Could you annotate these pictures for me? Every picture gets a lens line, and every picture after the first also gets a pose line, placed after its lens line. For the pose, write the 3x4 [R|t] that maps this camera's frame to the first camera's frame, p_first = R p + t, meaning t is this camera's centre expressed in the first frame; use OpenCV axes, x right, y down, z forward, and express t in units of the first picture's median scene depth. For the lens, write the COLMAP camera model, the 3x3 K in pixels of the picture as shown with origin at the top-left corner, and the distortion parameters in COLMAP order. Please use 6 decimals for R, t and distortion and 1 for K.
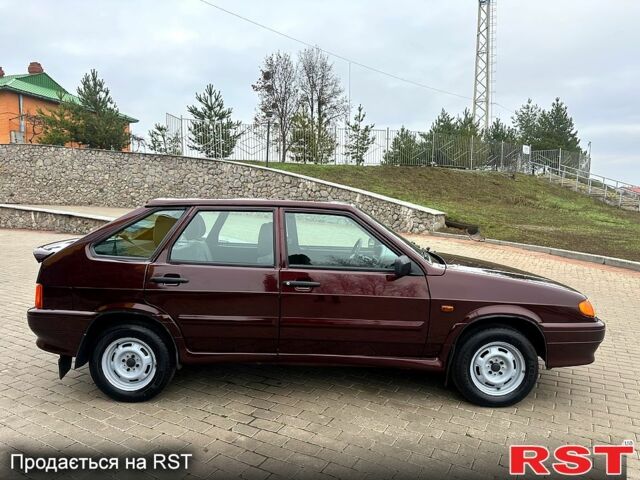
lens RADIAL K [[462.9, 0, 320.2], [0, 462.9, 241.7], [0, 0, 1]] dist [0.024560, -0.019042]
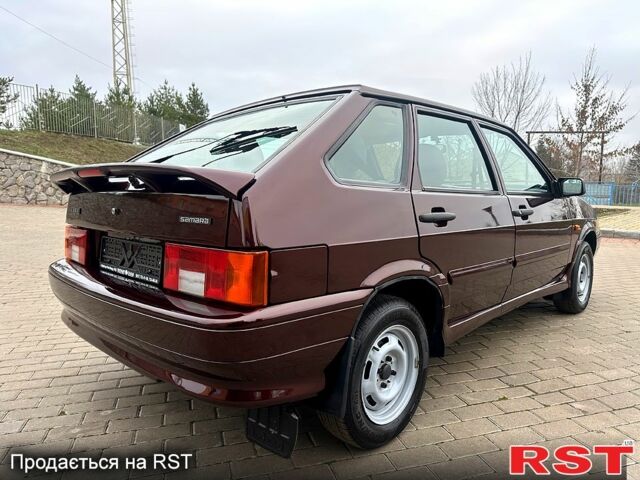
lens RADIAL K [[462.9, 0, 318.6], [0, 462.9, 239.4], [0, 0, 1]] dist [0.024560, -0.019042]
pose [[0.701762, -0.086773, 0.707107, -0.089323], [0.066720, 0.996197, 0.056033, 0.007015], [-0.709280, 0.007856, 0.704883, 0.070477]]
